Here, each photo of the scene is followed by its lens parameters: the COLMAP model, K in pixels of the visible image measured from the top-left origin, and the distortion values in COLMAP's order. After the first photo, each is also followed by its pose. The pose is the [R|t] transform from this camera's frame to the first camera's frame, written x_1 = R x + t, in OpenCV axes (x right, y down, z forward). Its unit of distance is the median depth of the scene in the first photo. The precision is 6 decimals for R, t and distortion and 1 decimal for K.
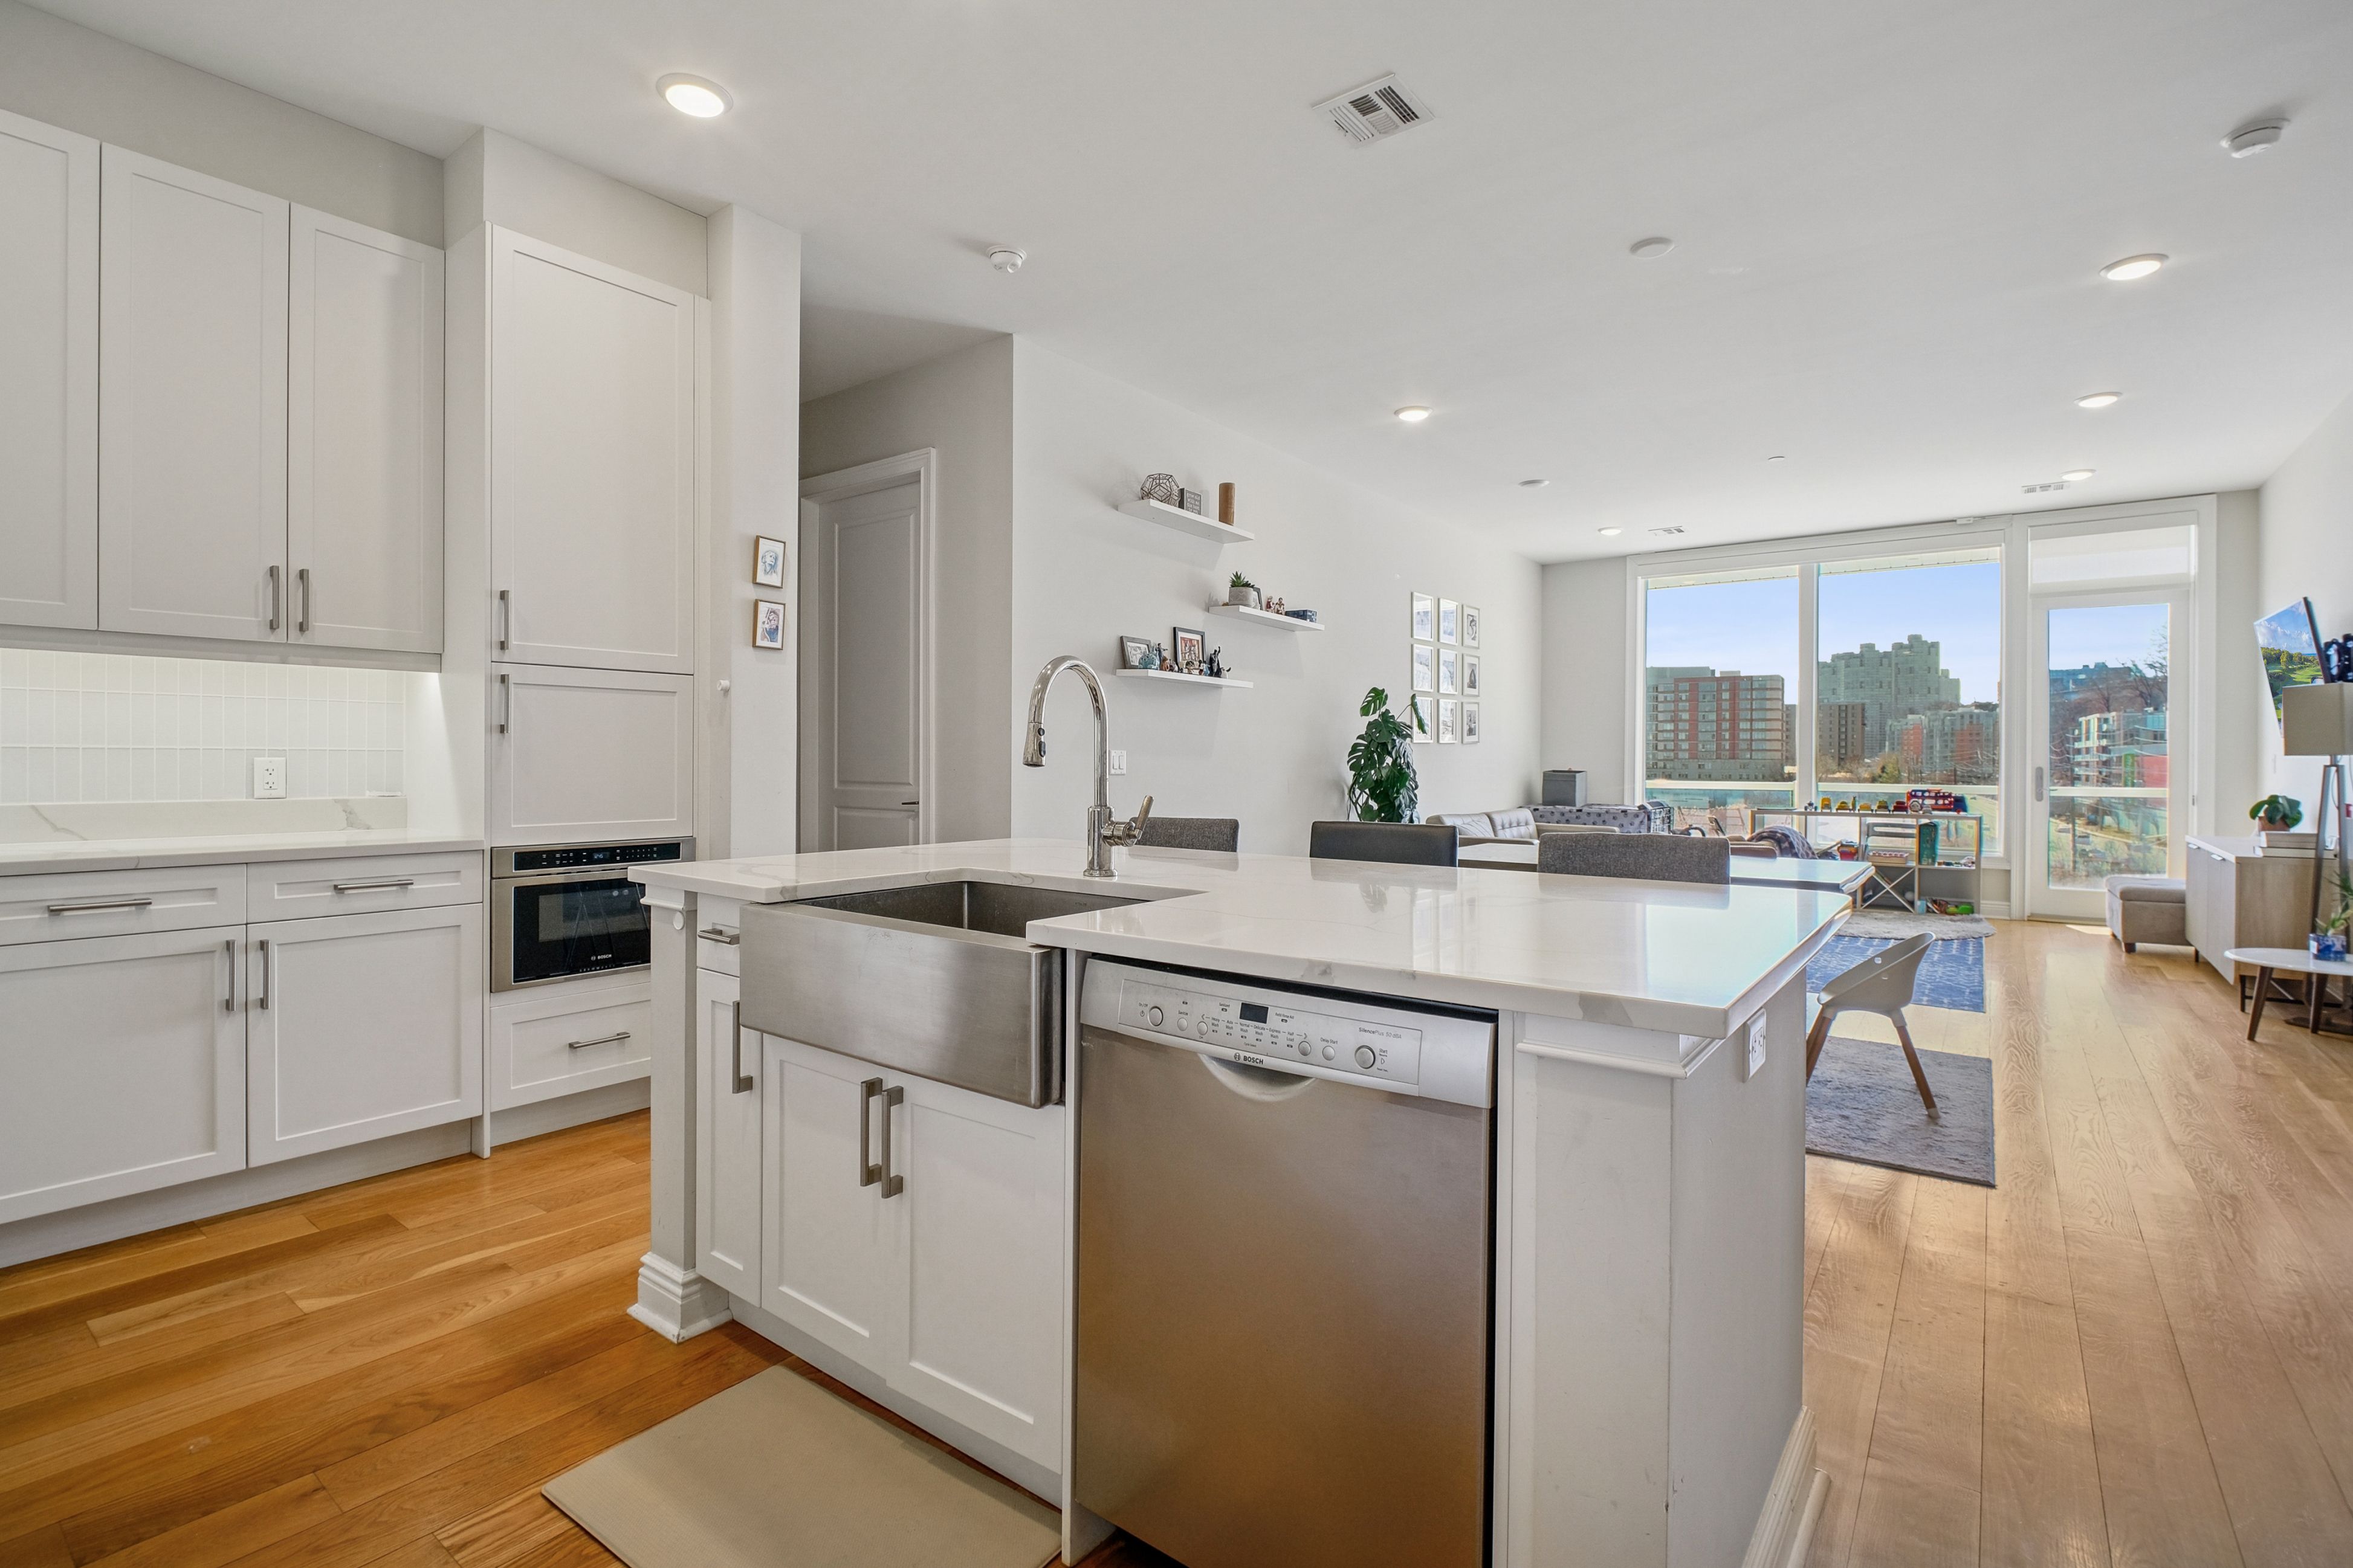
lens RADIAL K [[1080.3, 0, 1157.8], [0, 1080.3, 764.8], [0, 0, 1]] dist [-0.003460, -0.004030]
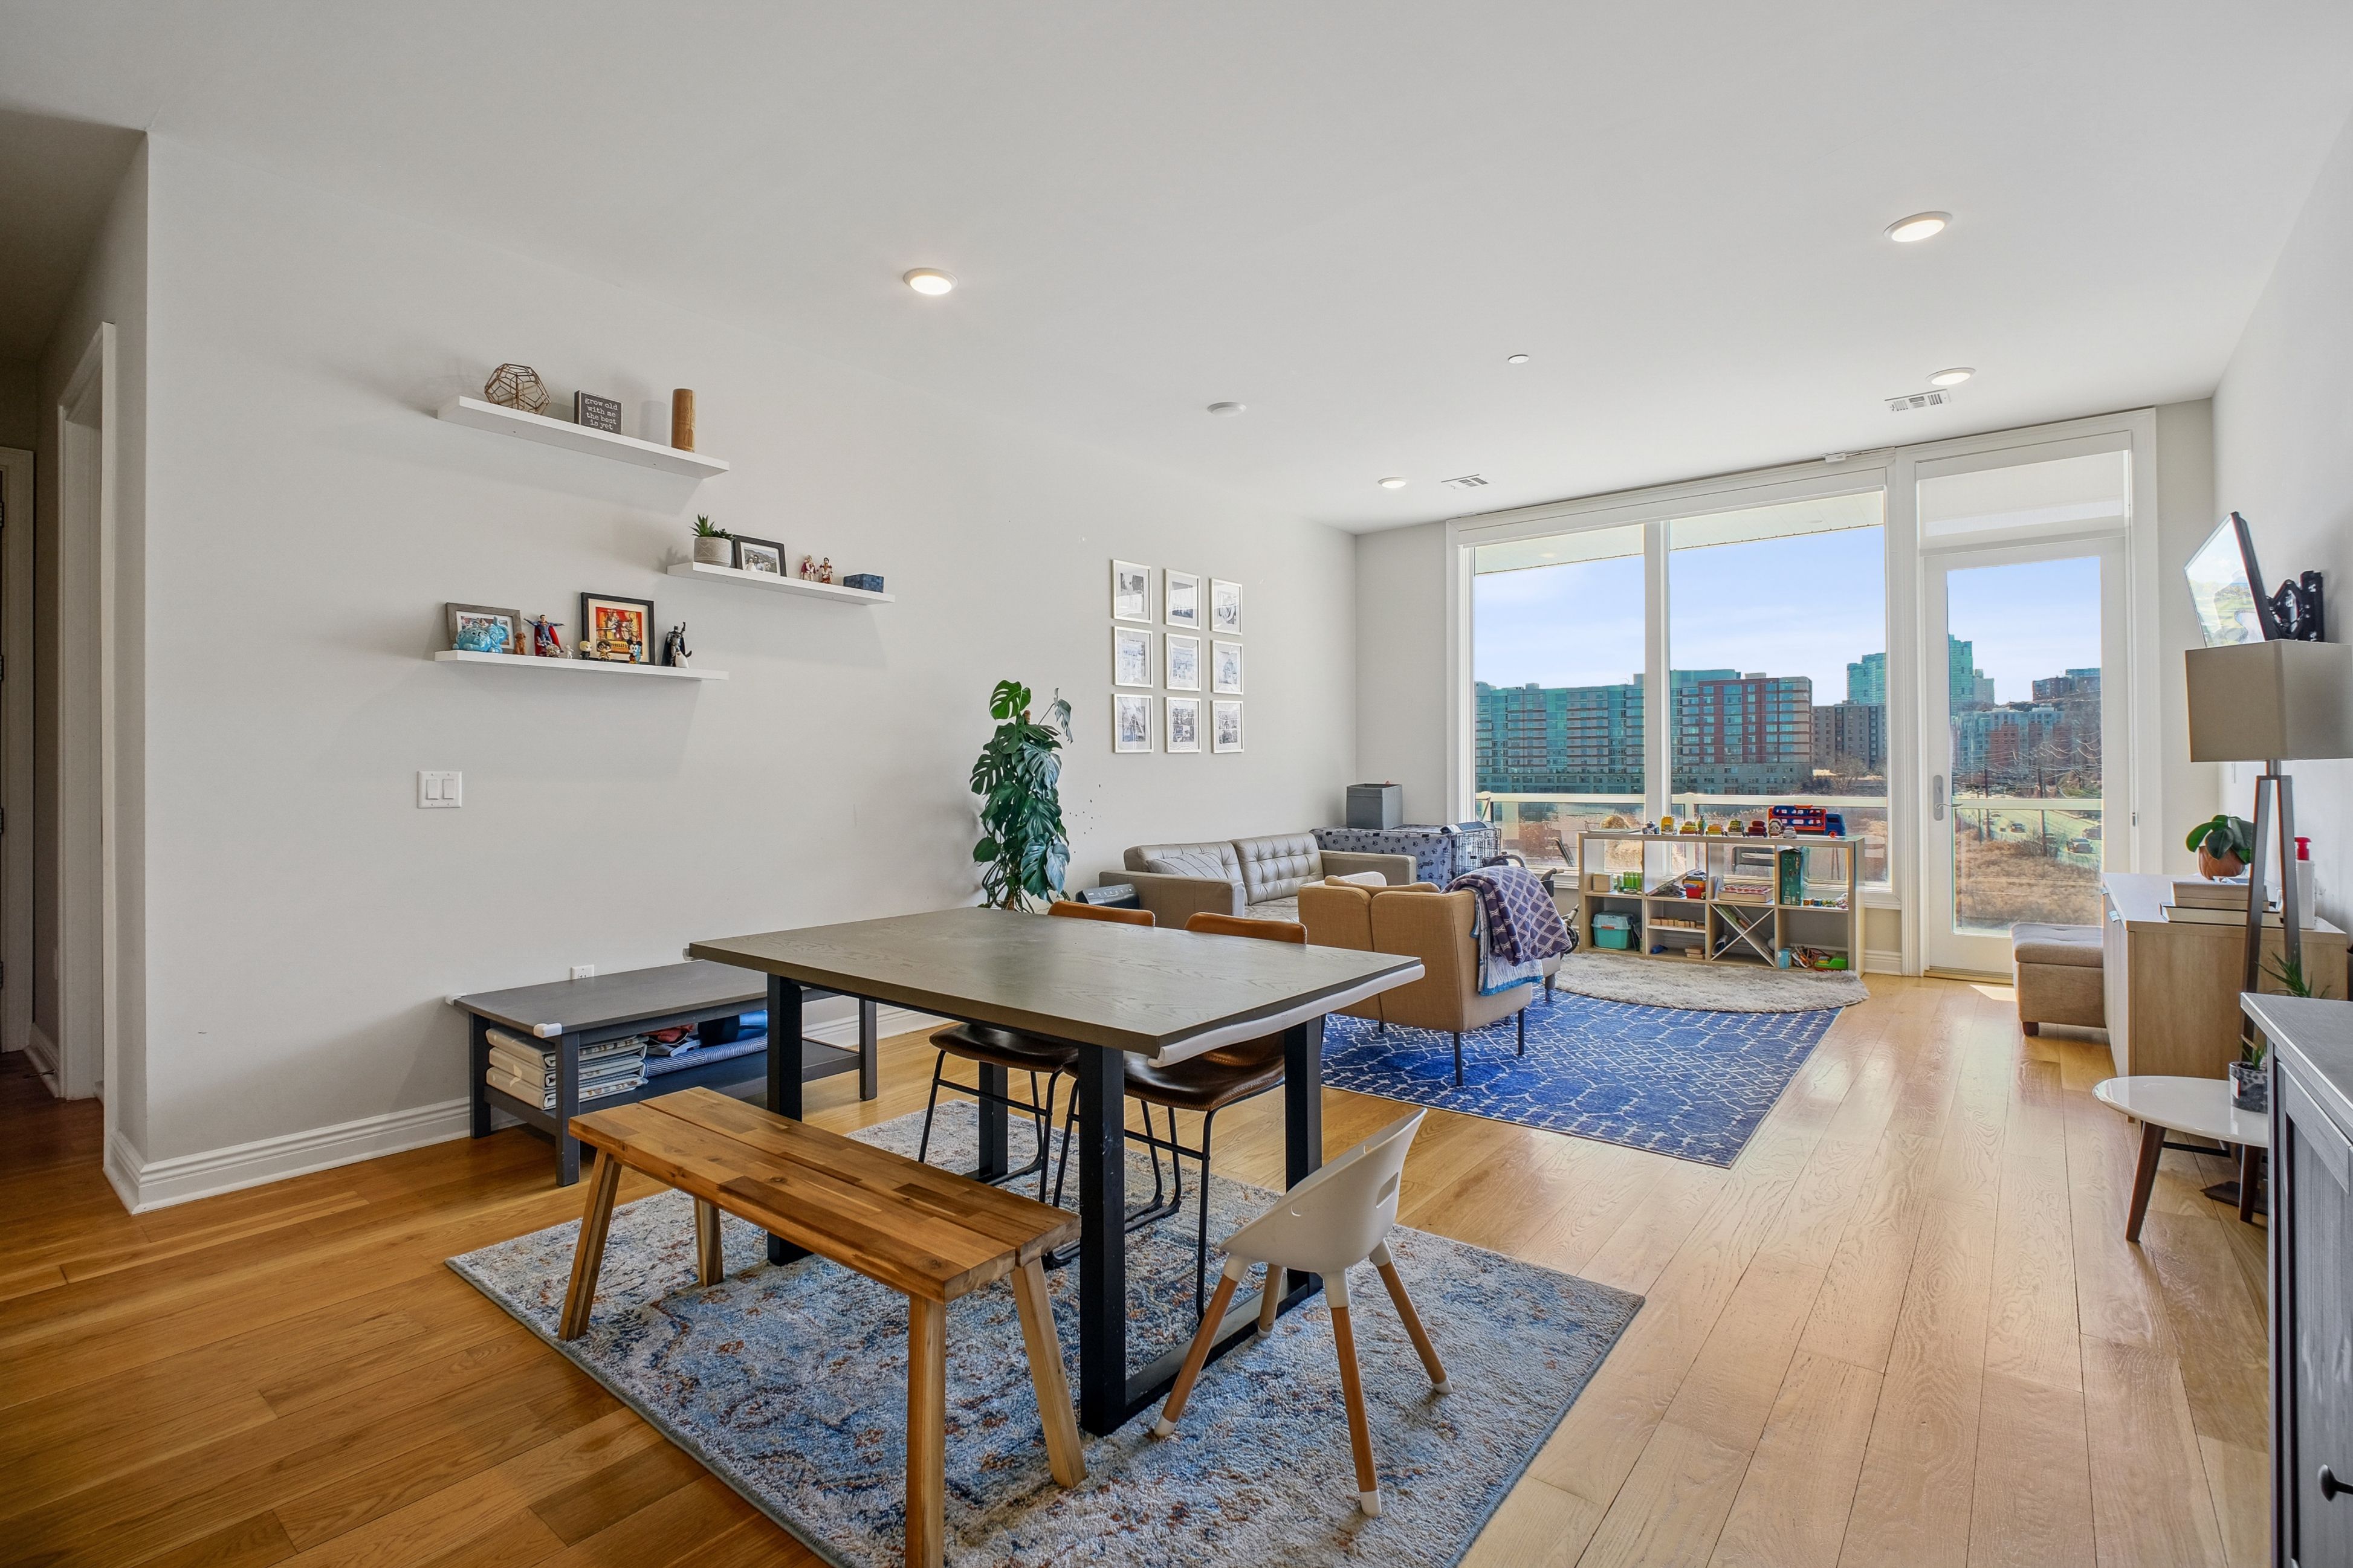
lens RADIAL K [[1080.3, 0, 1157.8], [0, 1080.3, 764.8], [0, 0, 1]] dist [-0.003460, -0.004030]
pose [[0.999719, -0.010709, -0.021156, 0.622042], [0.010514, 0.999902, -0.009292, -0.009800], [0.021254, 0.009067, 0.999733, 0.489633]]
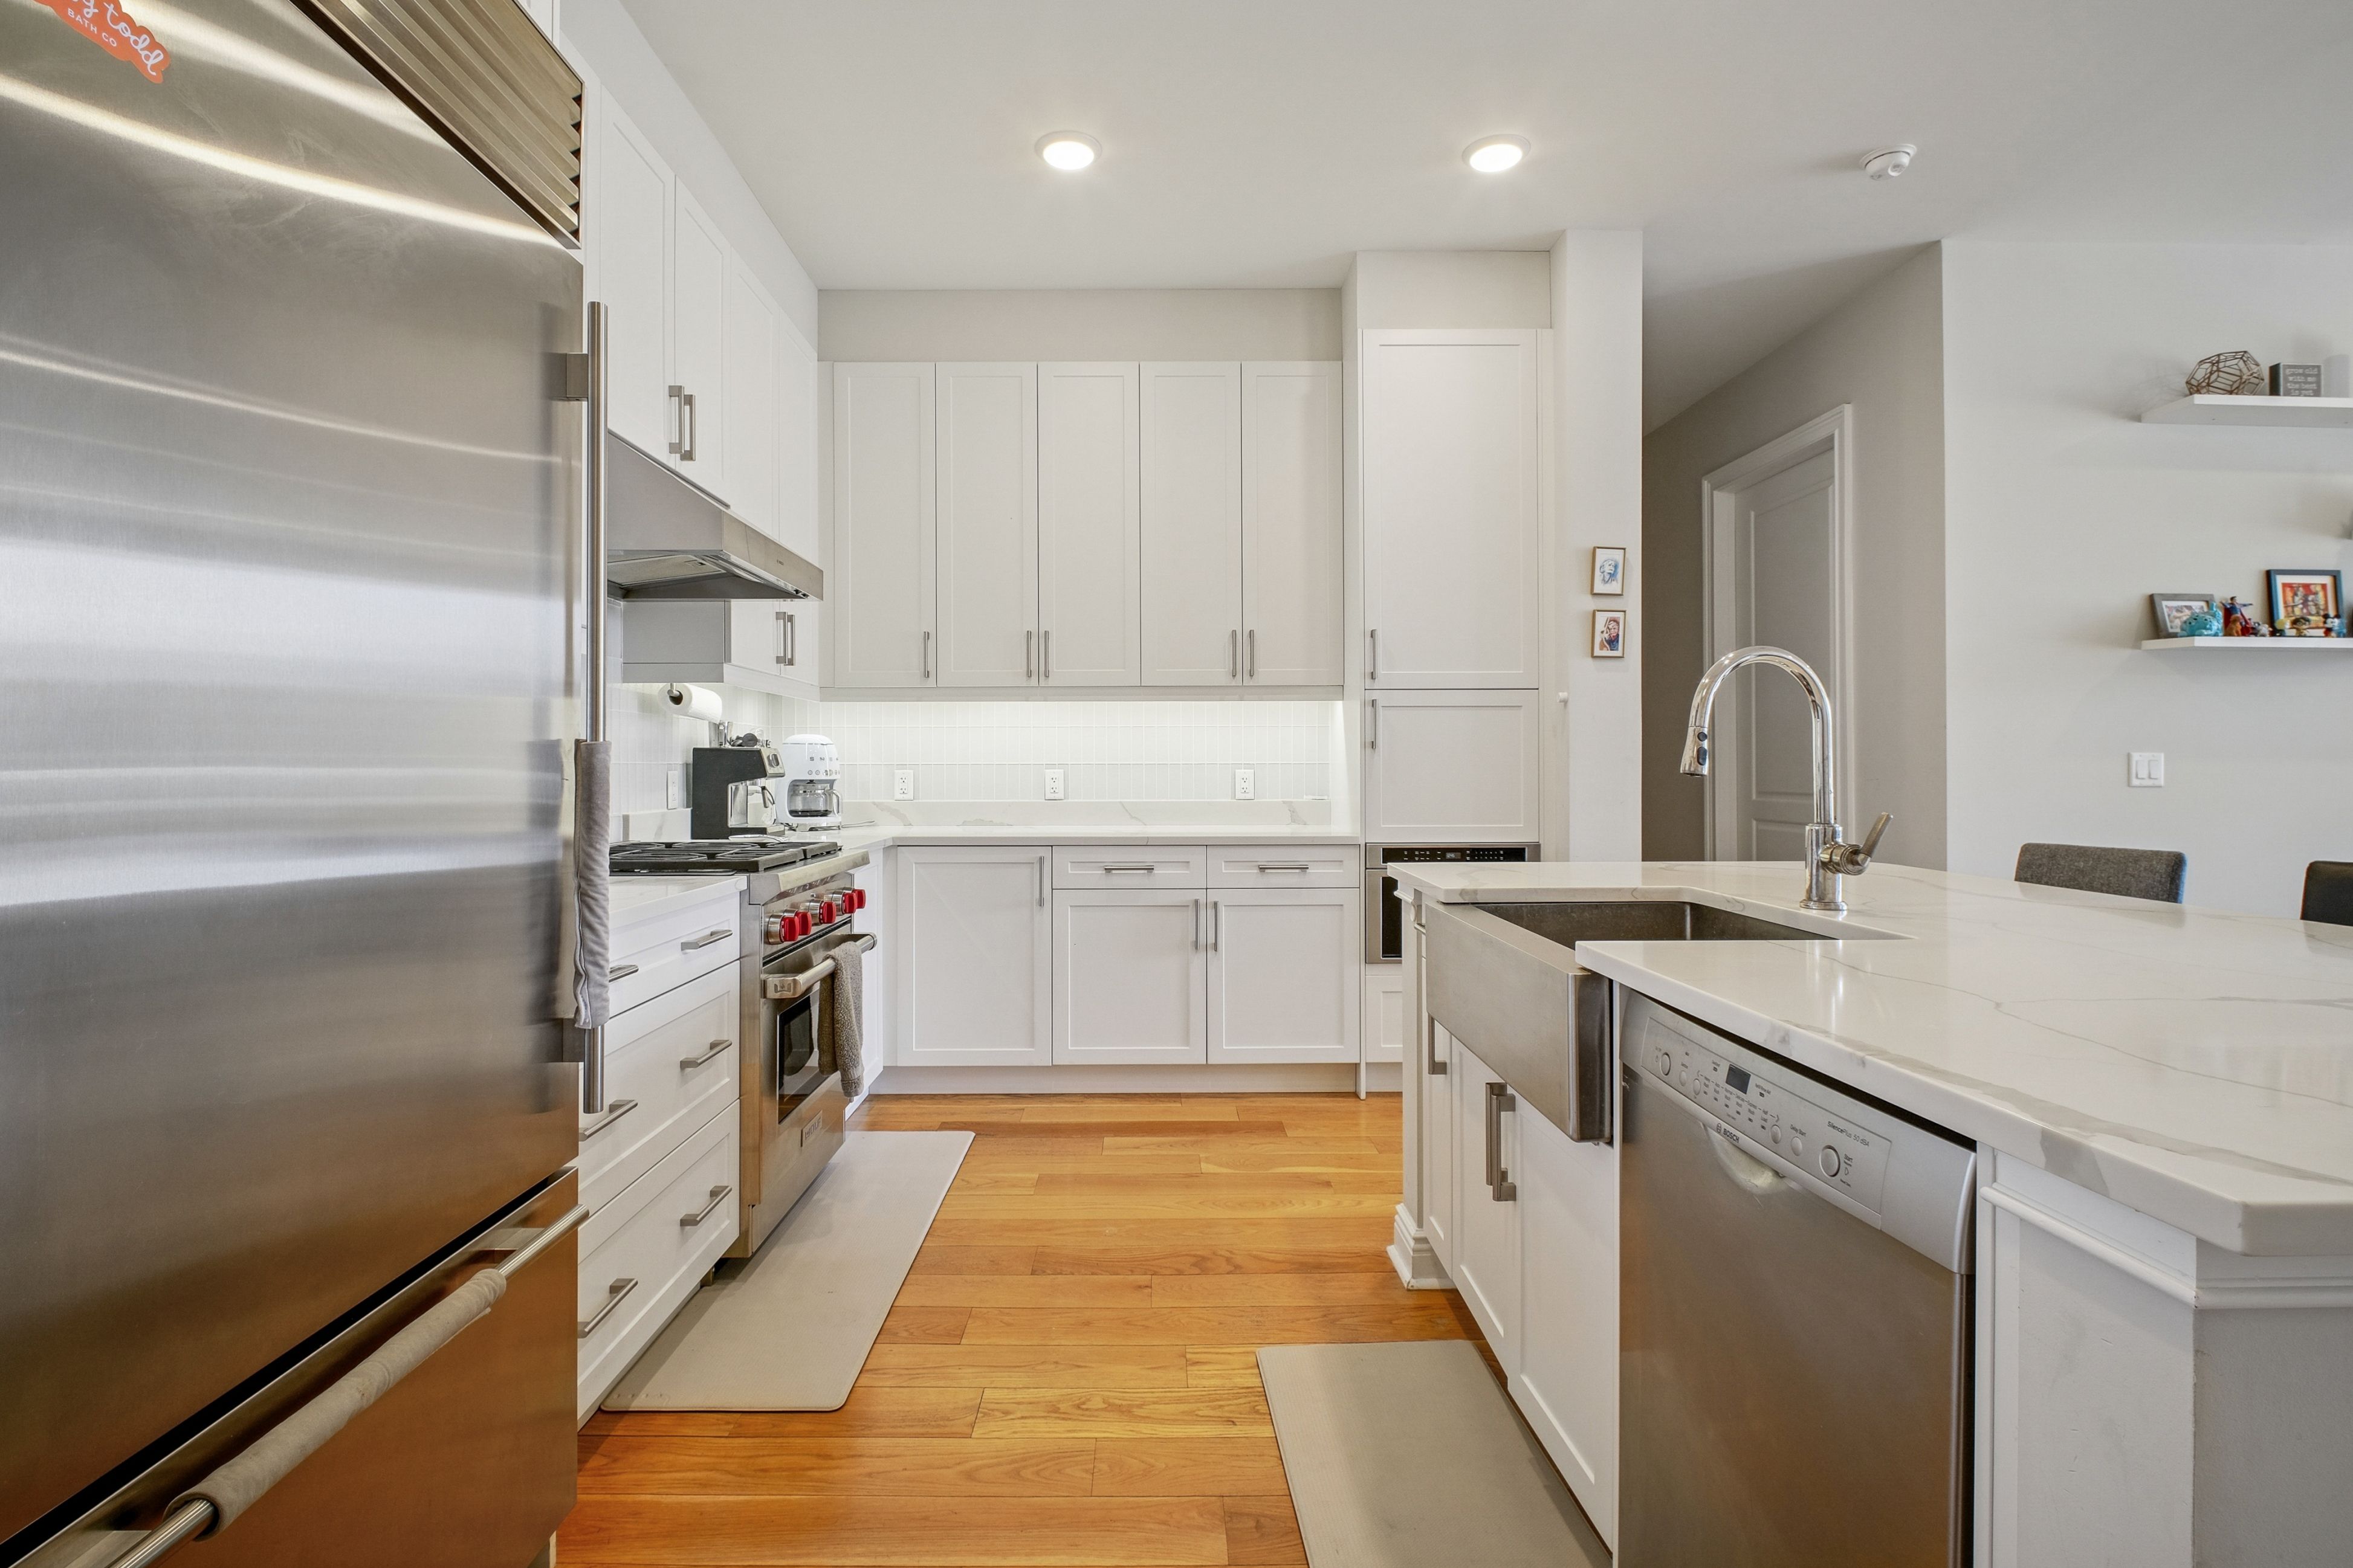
lens RADIAL K [[1080.3, 0, 1157.8], [0, 1080.3, 764.8], [0, 0, 1]] dist [-0.003460, -0.004030]
pose [[0.624909, -0.008945, -0.780646, 0.161512], [0.002358, 0.999951, -0.009570, -0.000081], [0.780694, 0.004140, 0.624900, 0.053447]]
